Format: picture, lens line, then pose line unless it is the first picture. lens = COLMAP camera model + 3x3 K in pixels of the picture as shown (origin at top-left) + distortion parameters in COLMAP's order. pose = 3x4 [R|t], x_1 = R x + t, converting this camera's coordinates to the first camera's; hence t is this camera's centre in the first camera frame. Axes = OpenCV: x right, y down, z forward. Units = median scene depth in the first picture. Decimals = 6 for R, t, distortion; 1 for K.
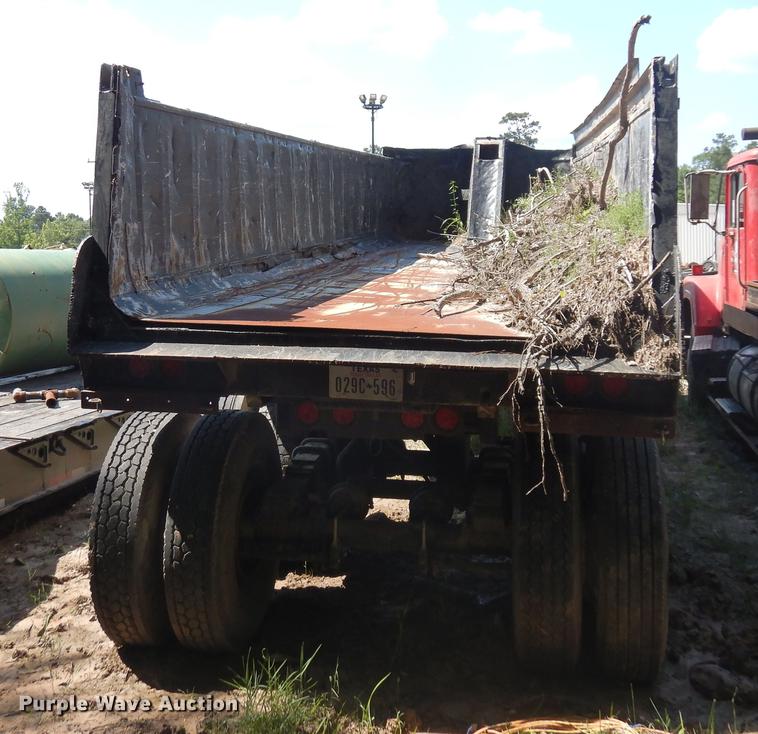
lens RADIAL K [[1005.6, 0, 379.0], [0, 1005.6, 367.0], [0, 0, 1]] dist [-0.094744, -0.054462]
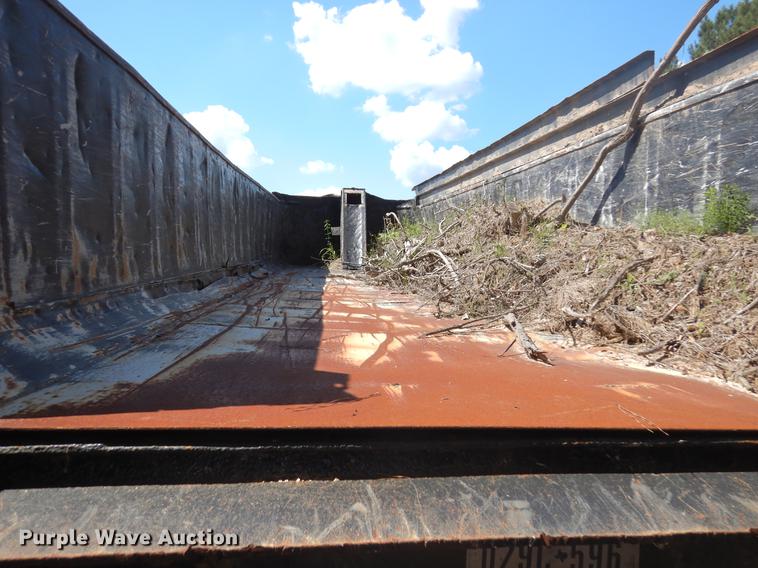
lens RADIAL K [[538.2, 0, 379.0], [0, 538.2, 284.0], [0, 0, 1]] dist [0.003987, 0.000197]
pose [[0.958885, -0.000786, 0.283792, -0.092612], [0.029808, 0.994744, -0.097963, -0.047206], [-0.282224, 0.102394, 0.953869, 0.480520]]
